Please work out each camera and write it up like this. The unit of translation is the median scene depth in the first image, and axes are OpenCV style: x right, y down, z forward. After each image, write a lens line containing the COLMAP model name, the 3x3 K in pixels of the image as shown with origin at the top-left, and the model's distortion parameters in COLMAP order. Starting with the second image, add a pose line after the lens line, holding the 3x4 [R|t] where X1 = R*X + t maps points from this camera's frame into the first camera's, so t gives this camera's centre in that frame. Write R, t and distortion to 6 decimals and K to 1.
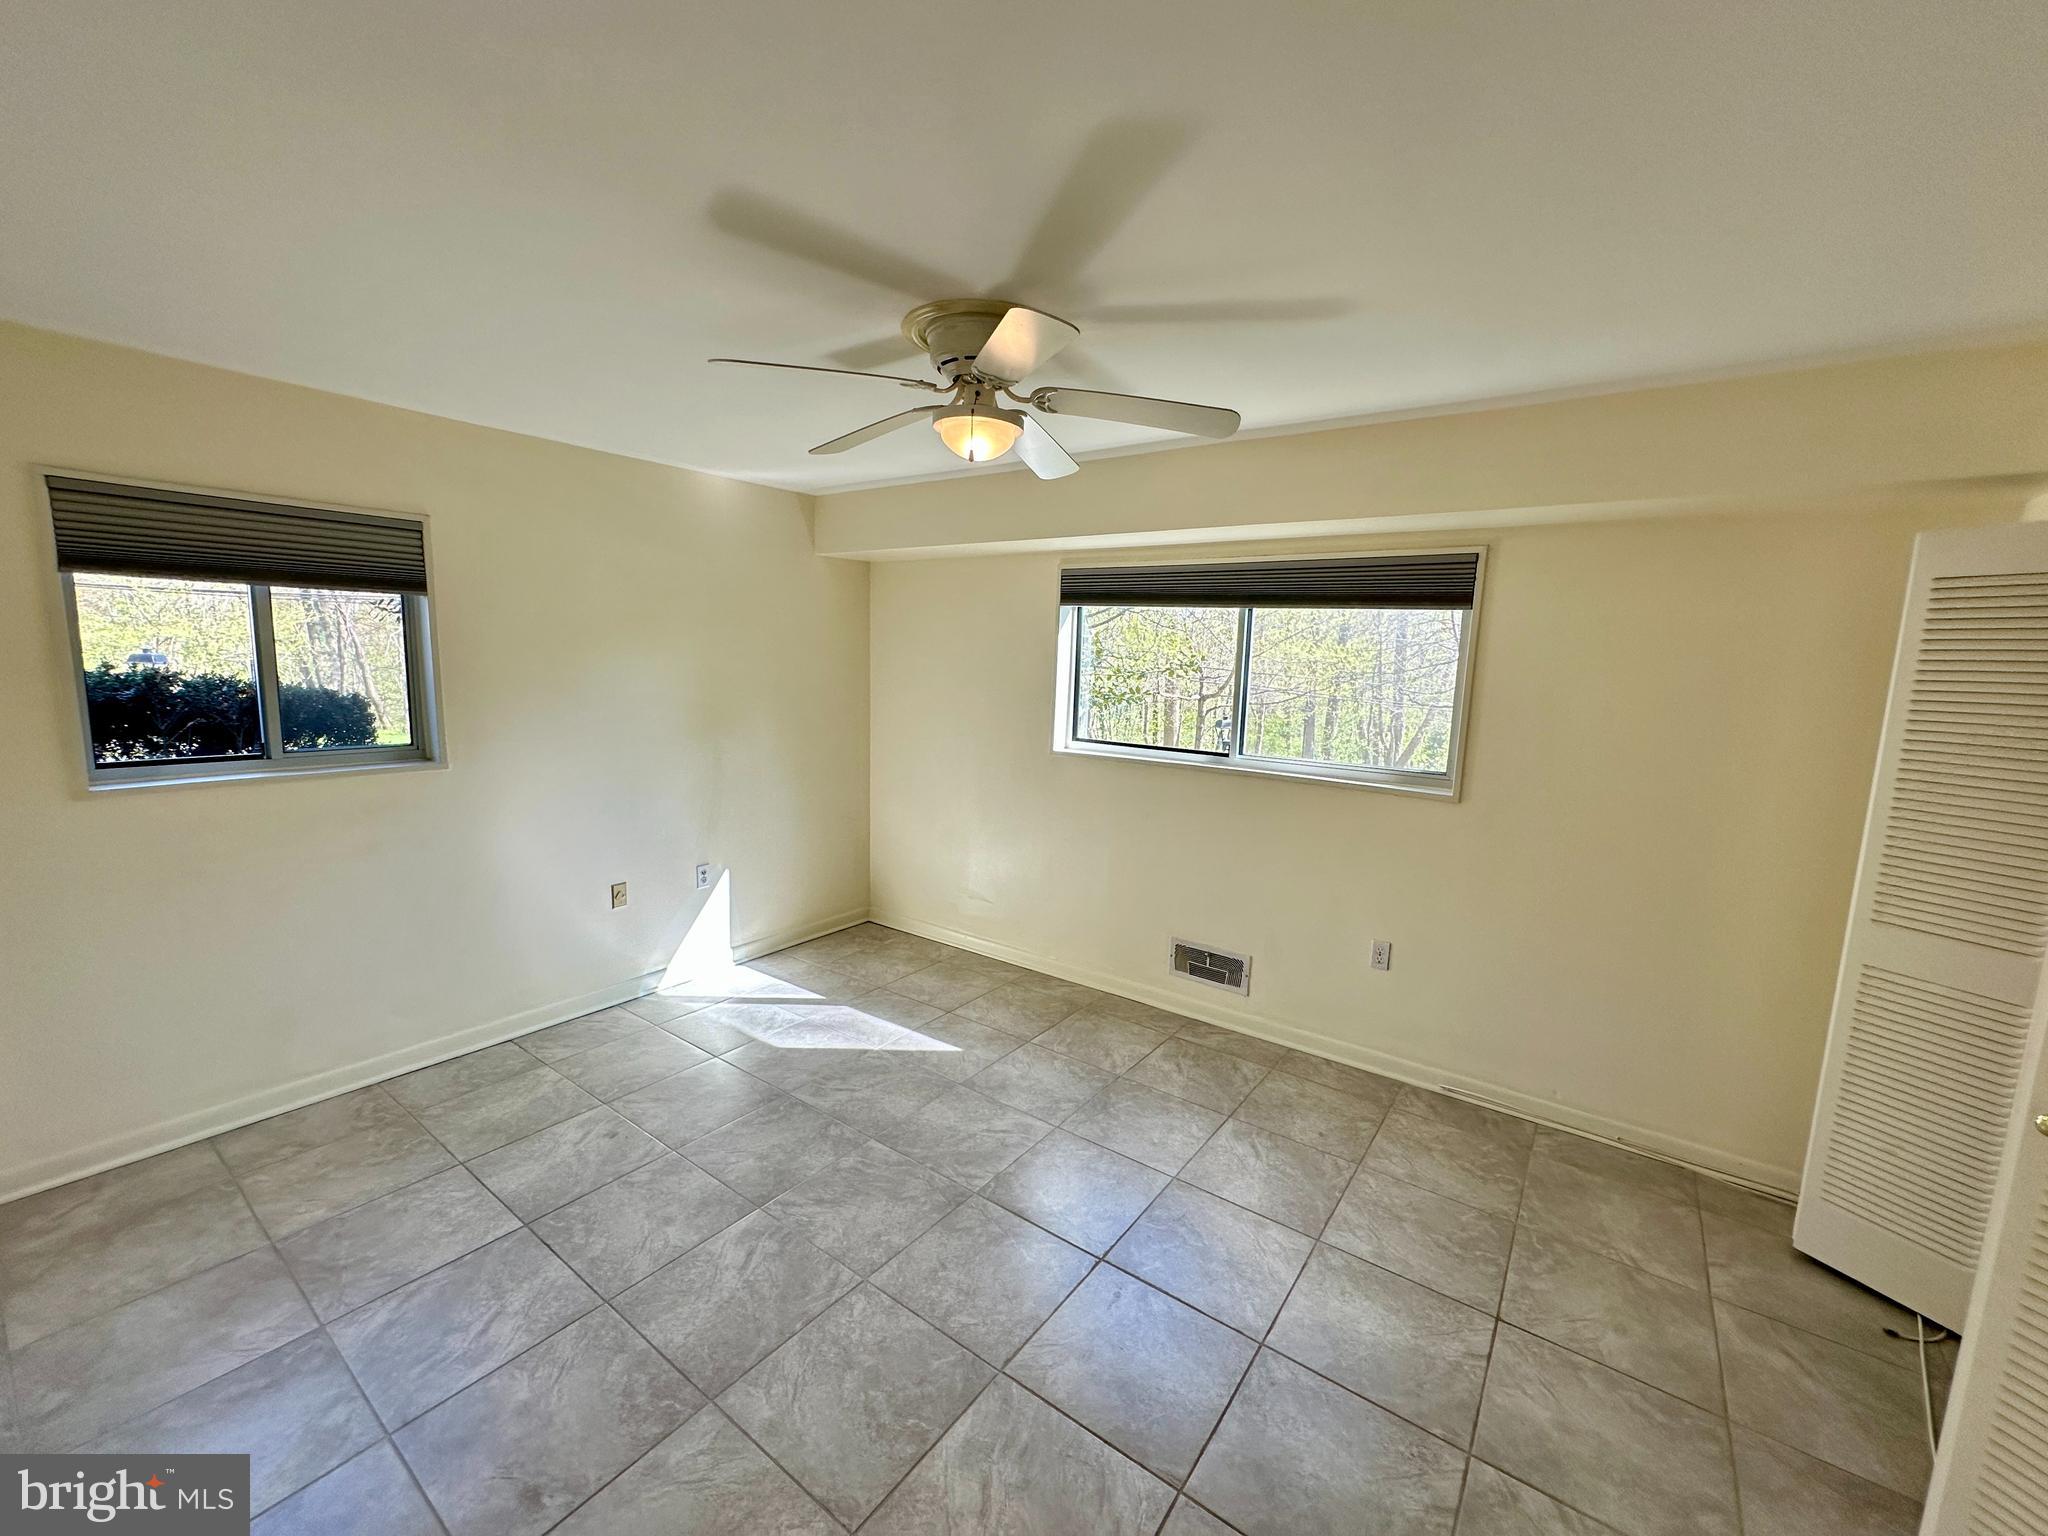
lens RADIAL K [[813.7, 0, 1024.0], [0, 813.7, 768.0], [0, 0, 1]] dist [-0.001453, 0.000145]
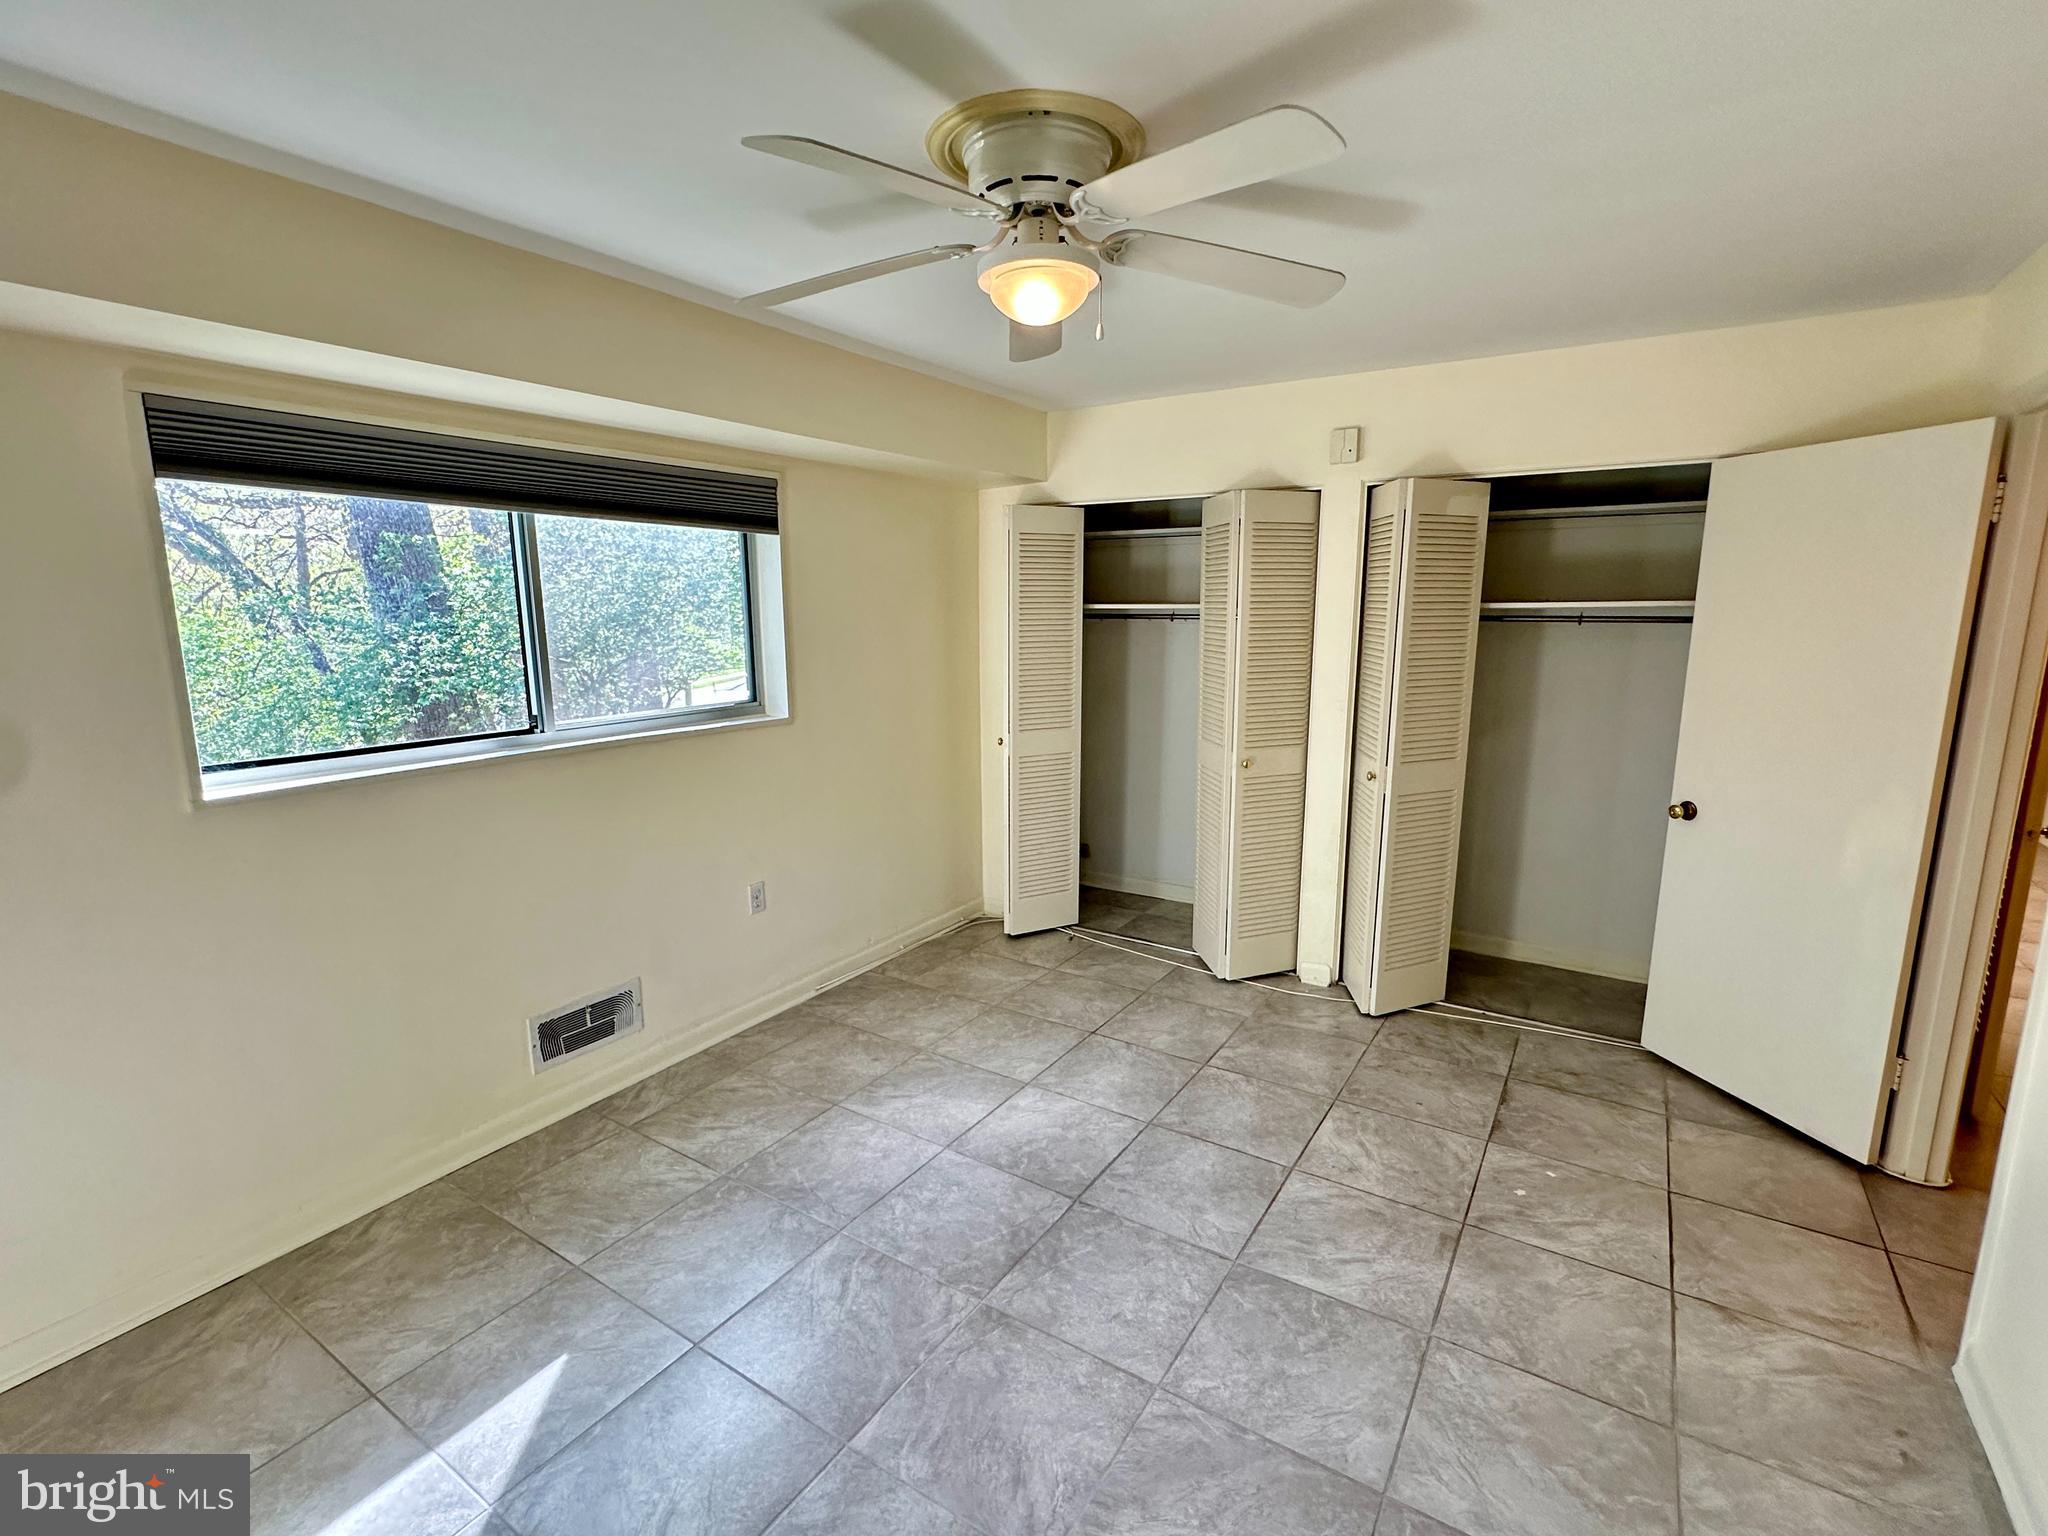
lens RADIAL K [[949.3, 0, 1017.6], [0, 949.3, 773.3], [0, 0, 1]] dist [-0.001374, 0.000190]
pose [[-0.052334, -0.211941, 0.975880, -0.834839], [0.141344, 0.965809, 0.217334, -0.144446], [-0.988576, 0.149309, -0.020588, 0.924398]]
